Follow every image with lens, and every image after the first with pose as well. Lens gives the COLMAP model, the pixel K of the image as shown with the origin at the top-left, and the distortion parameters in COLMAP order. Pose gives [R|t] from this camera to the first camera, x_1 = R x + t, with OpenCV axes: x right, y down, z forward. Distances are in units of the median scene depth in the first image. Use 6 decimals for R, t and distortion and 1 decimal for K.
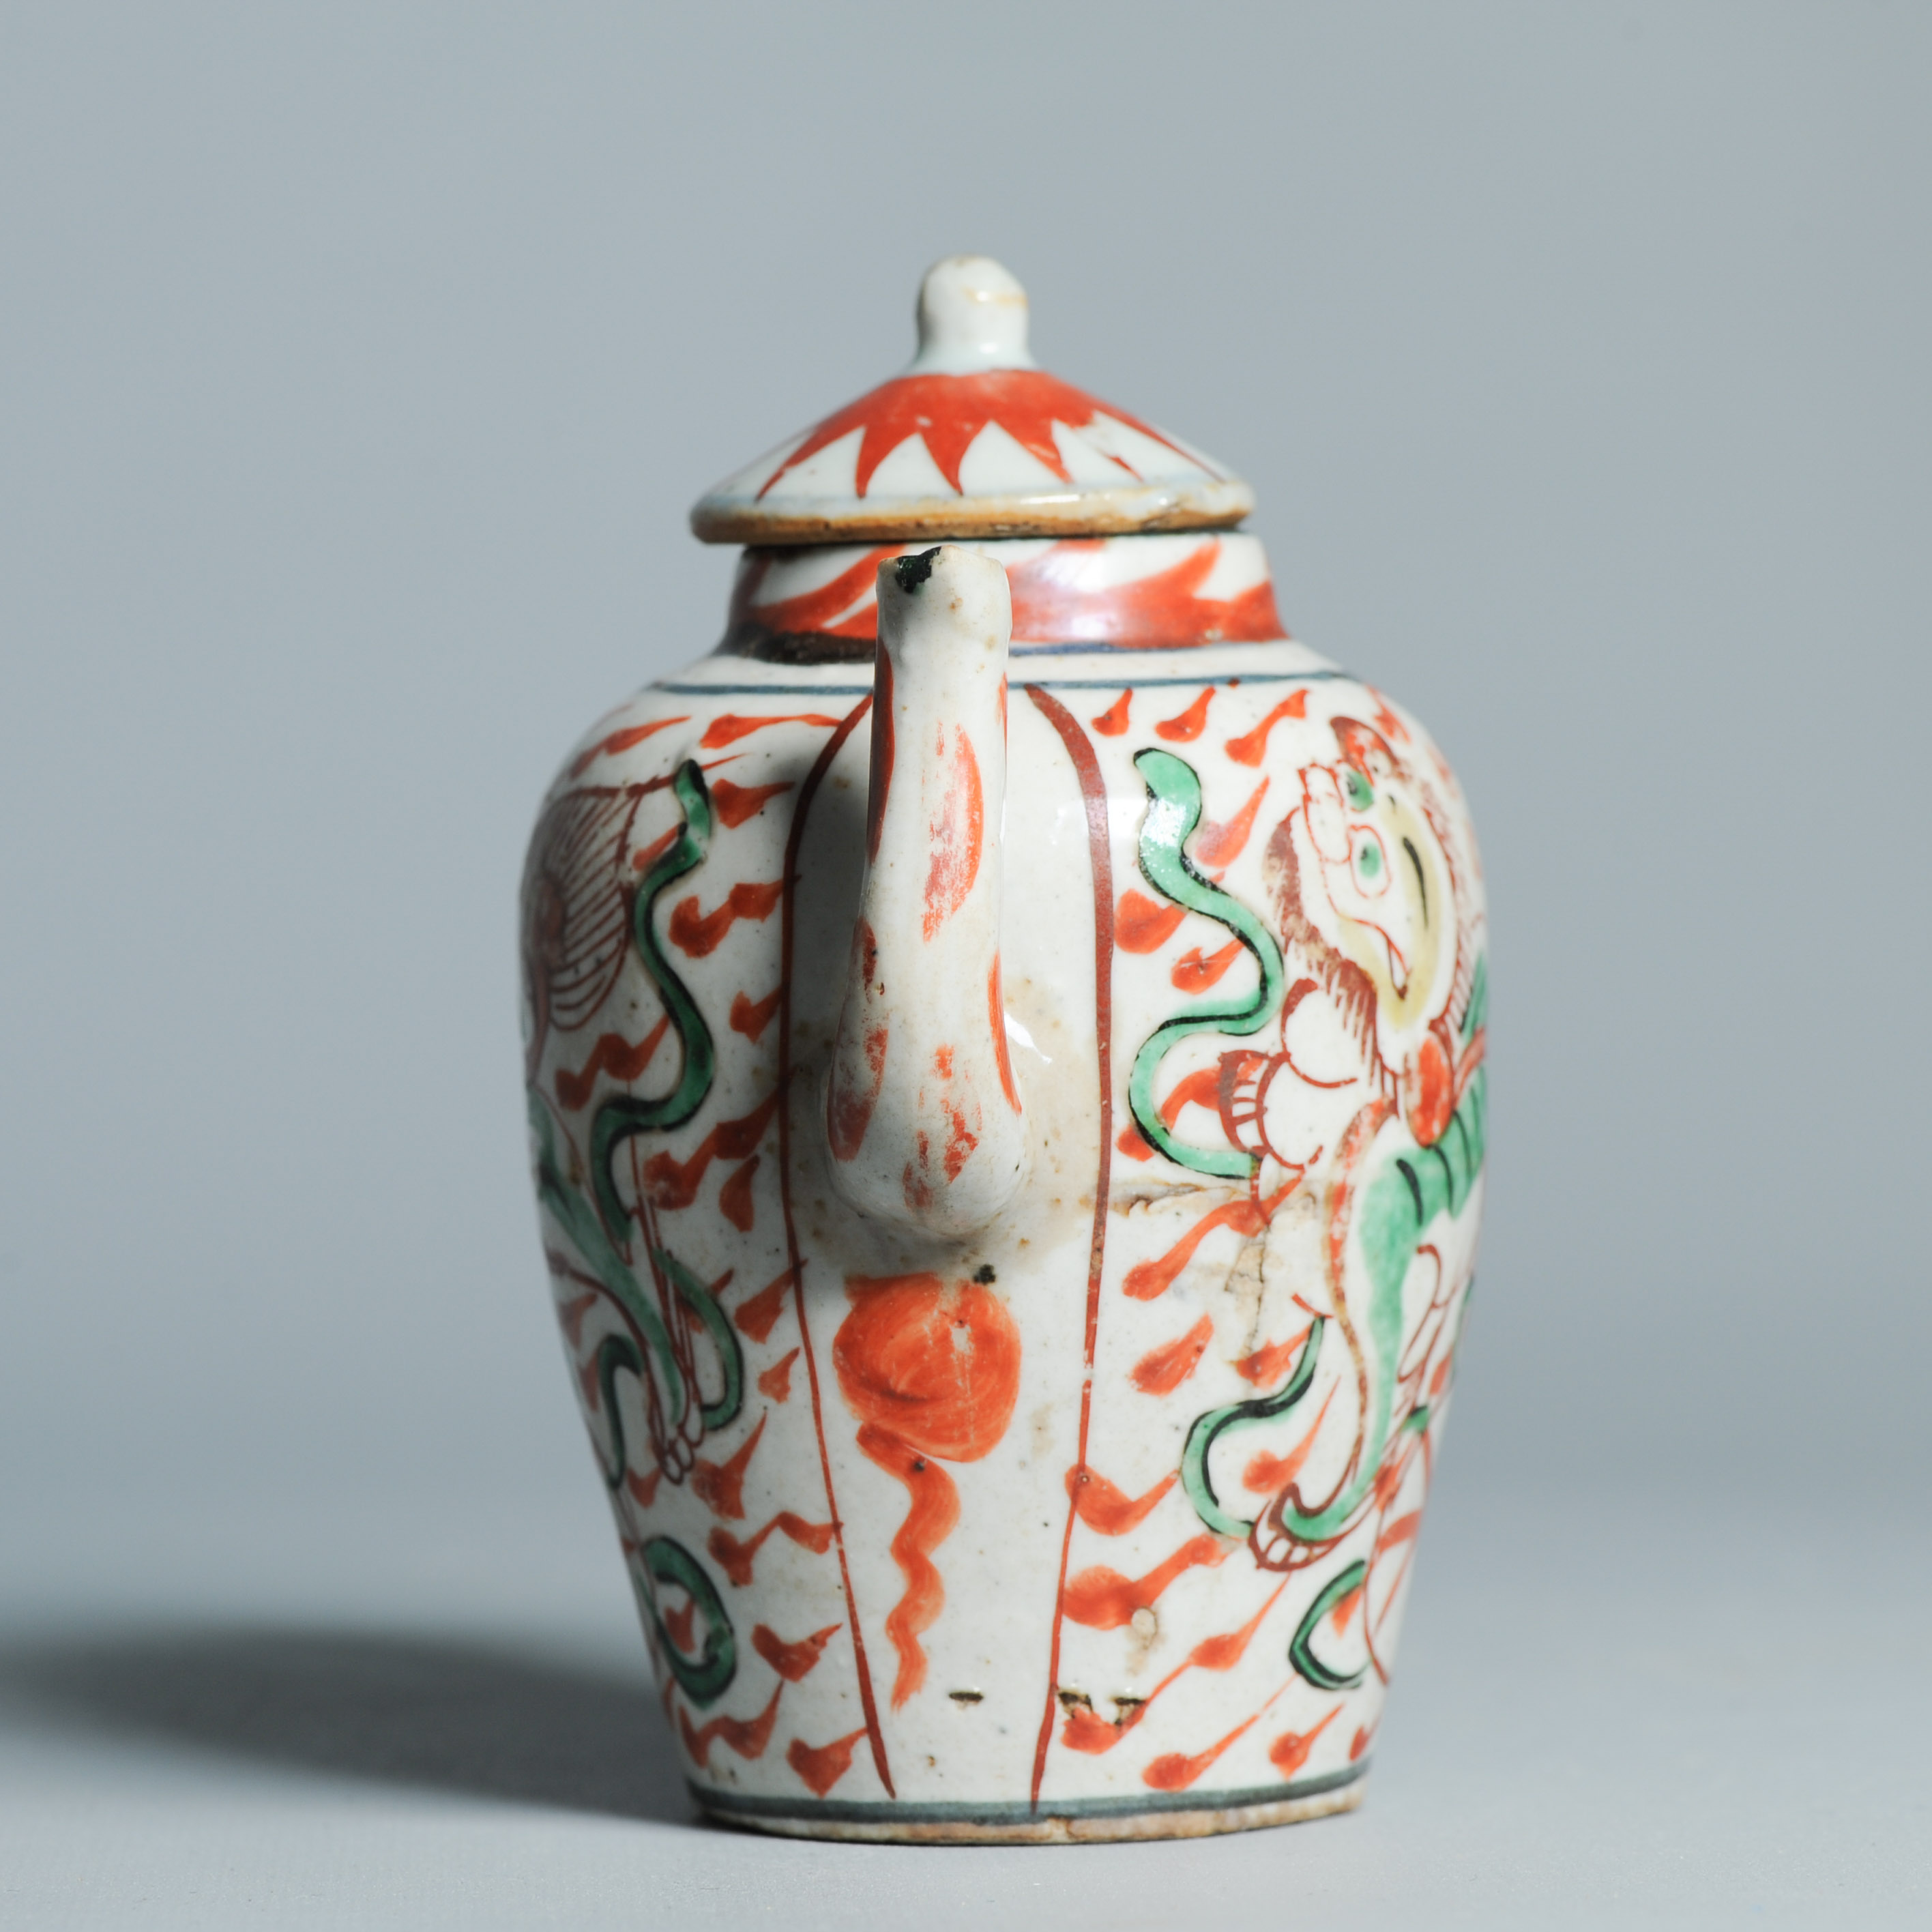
lens RADIAL K [[9629.0, 0, 819.9], [0, 9629.0, 964.9], [0, 0, 1]] dist [-0.235109, 4.657538]
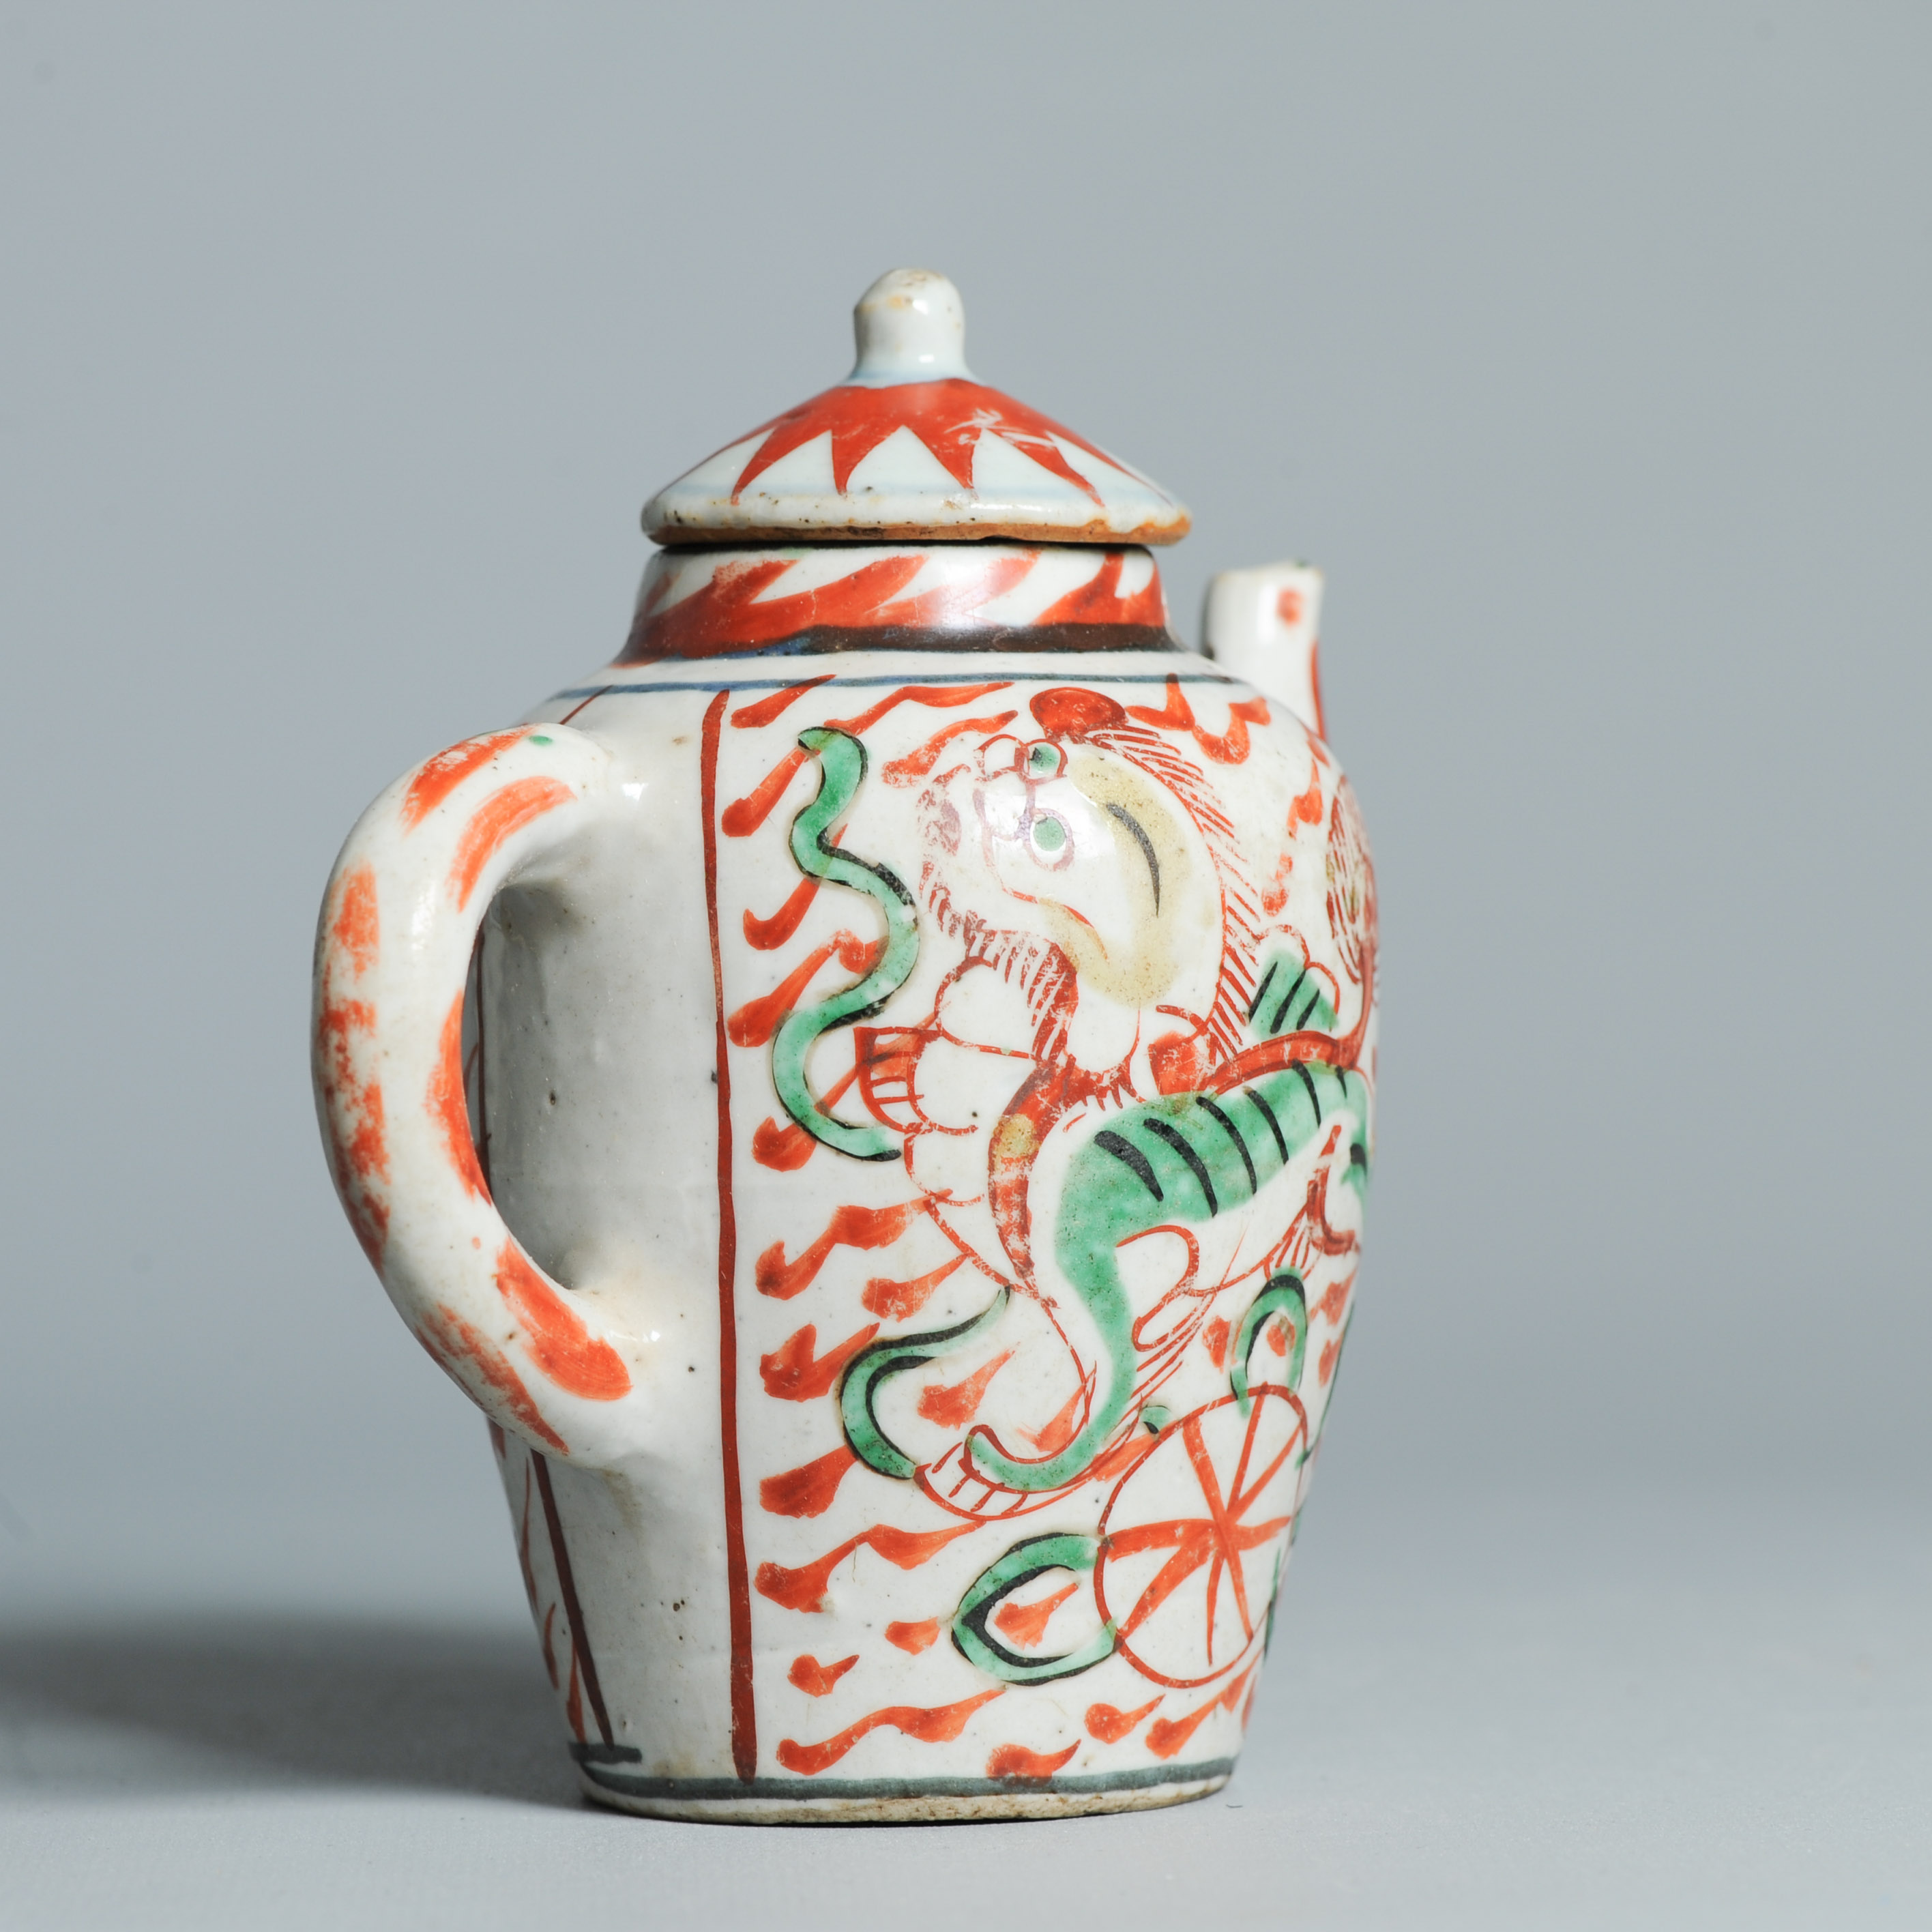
lens RADIAL K [[9629.0, 0, 819.9], [0, 9629.0, 964.9], [0, 0, 1]] dist [-0.235109, 4.657538]
pose [[-0.828210, 0.015954, 0.560191, -0.565853], [0.049921, 0.997721, 0.045390, -0.048484], [-0.558190, 0.065558, -0.827119, 1.918368]]
